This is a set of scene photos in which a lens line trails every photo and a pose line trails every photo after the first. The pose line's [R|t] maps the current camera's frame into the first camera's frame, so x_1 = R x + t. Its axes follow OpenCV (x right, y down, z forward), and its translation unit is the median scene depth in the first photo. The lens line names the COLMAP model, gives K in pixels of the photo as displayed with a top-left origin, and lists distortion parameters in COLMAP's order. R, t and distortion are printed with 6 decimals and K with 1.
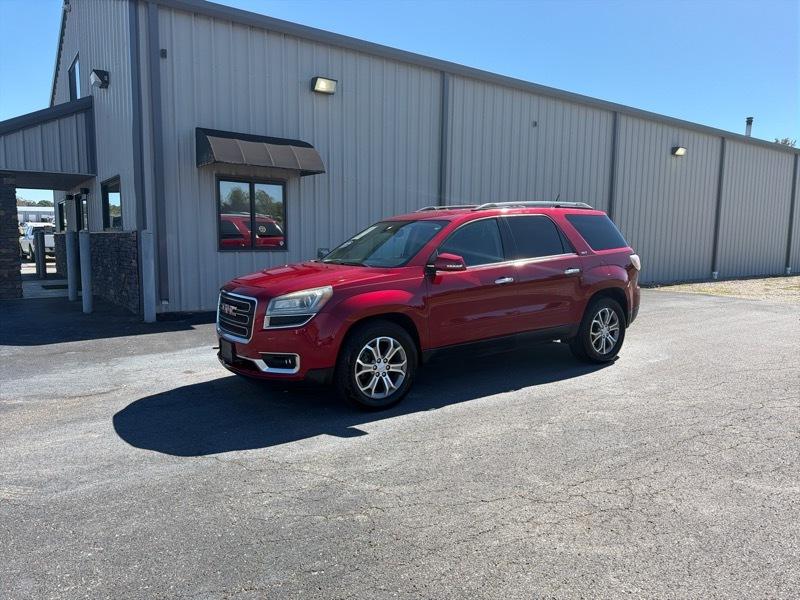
lens RADIAL K [[573.7, 0, 391.5], [0, 573.7, 302.2], [0, 0, 1]] dist [0.027848, -0.036778]
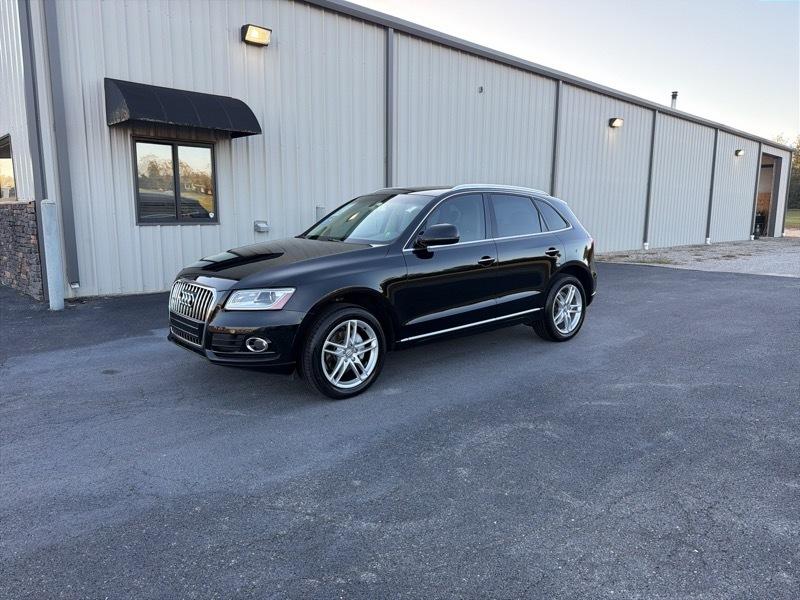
lens RADIAL K [[573.7, 0, 400.3], [0, 573.7, 303.3], [0, 0, 1]] dist [0.027848, -0.036778]
pose [[0.990118, -0.025242, 0.137943, -0.061553], [0.018858, 0.998698, 0.047392, -0.008901], [-0.138960, -0.044323, 0.989306, 0.157002]]
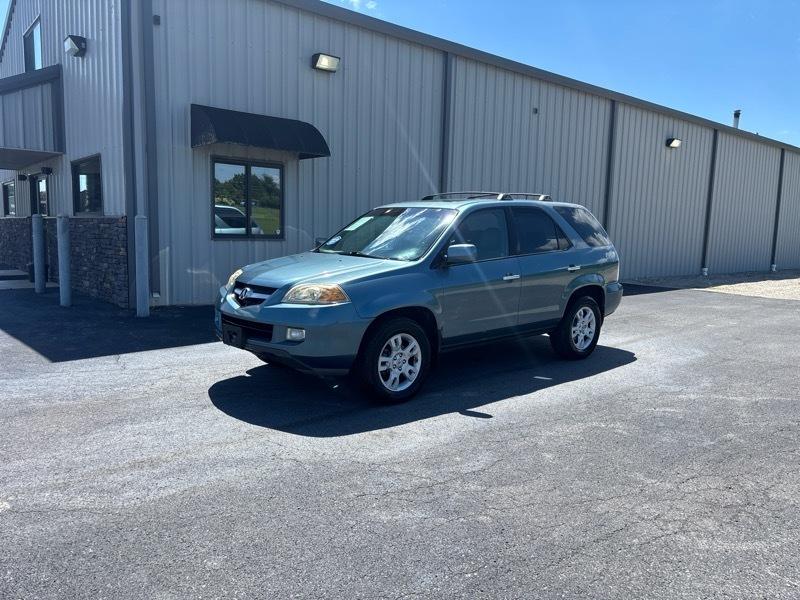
lens RADIAL K [[613.3, 0, 391.0], [0, 613.3, 302.4], [0, 0, 1]] dist [0.036810, -0.036873]
pose [[0.997250, 0.005286, 0.073923, -0.165011], [-0.005720, 0.999968, 0.005664, 0.007397], [-0.073891, -0.006071, 0.997248, -0.000006]]
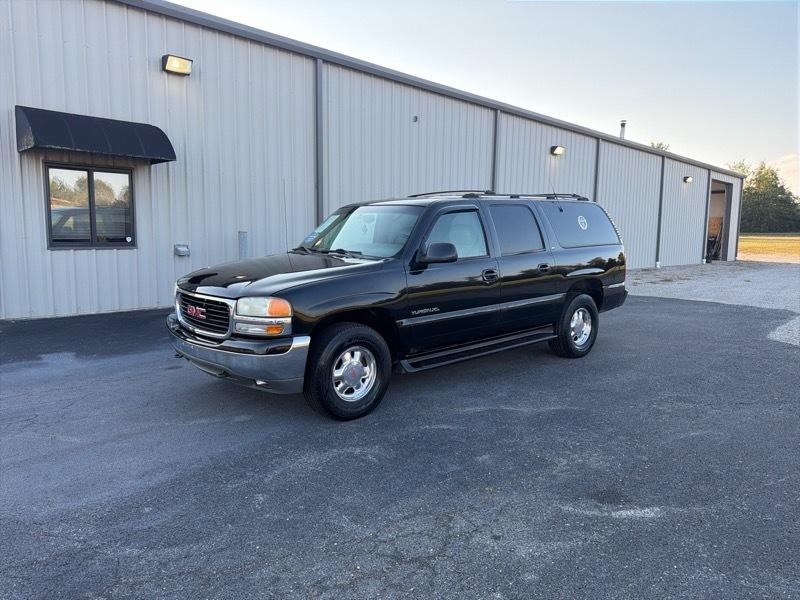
lens RADIAL K [[573.7, 0, 397.0], [0, 573.7, 300.0], [0, 0, 1]] dist [0.027848, -0.036778]
pose [[0.985840, -0.016962, 0.166830, 0.128710], [0.016134, 0.999850, 0.006318, -0.016725], [-0.166912, -0.003537, 0.985965, 0.101164]]
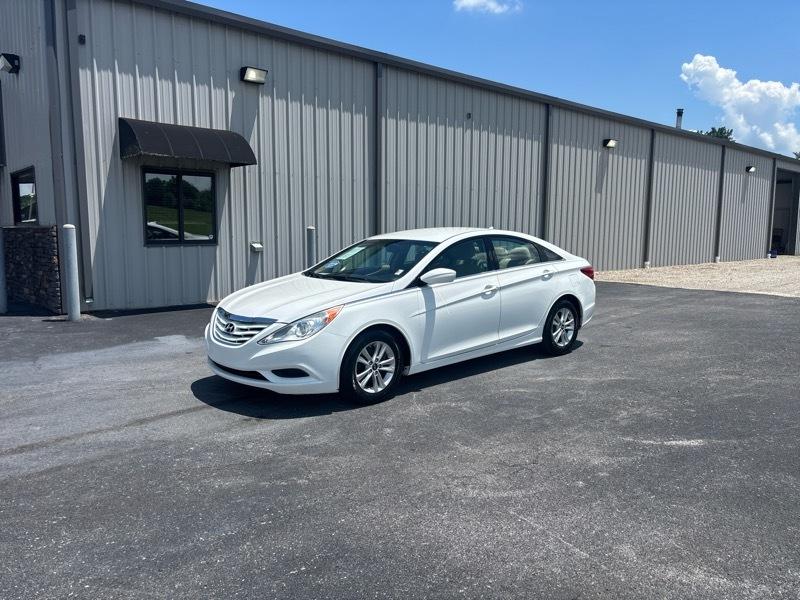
lens RADIAL K [[613.3, 0, 394.7], [0, 613.3, 300.1], [0, 0, 1]] dist [0.036810, -0.036873]
pose [[0.994115, -0.018923, 0.106660, 0.002909], [0.018724, 0.999821, 0.002868, 0.011081], [-0.106695, -0.000854, 0.994291, -0.127252]]
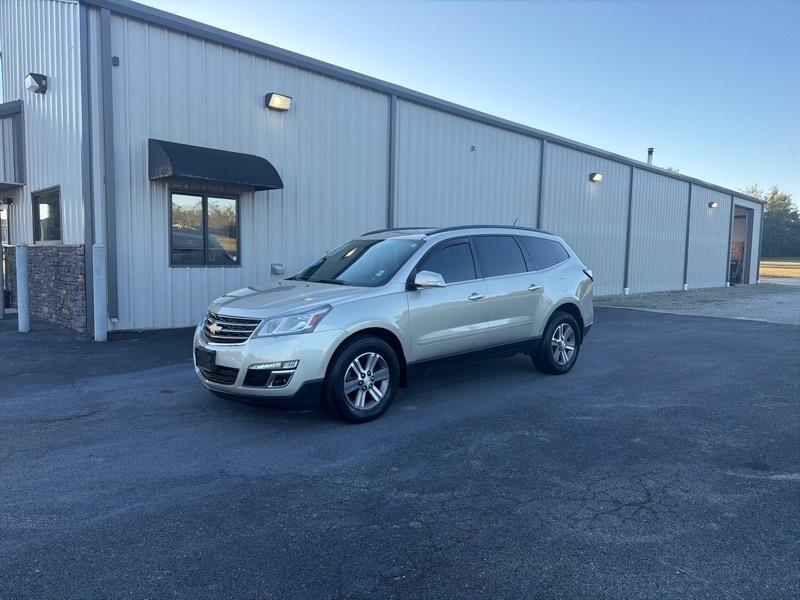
lens RADIAL K [[573.7, 0, 393.8], [0, 573.7, 302.7], [0, 0, 1]] dist [0.027848, -0.036778]
pose [[0.988243, -0.003607, 0.152847, -0.144557], [0.007866, 0.999597, -0.027264, 0.002027], [-0.152687, 0.028145, 0.987874, -0.016644]]
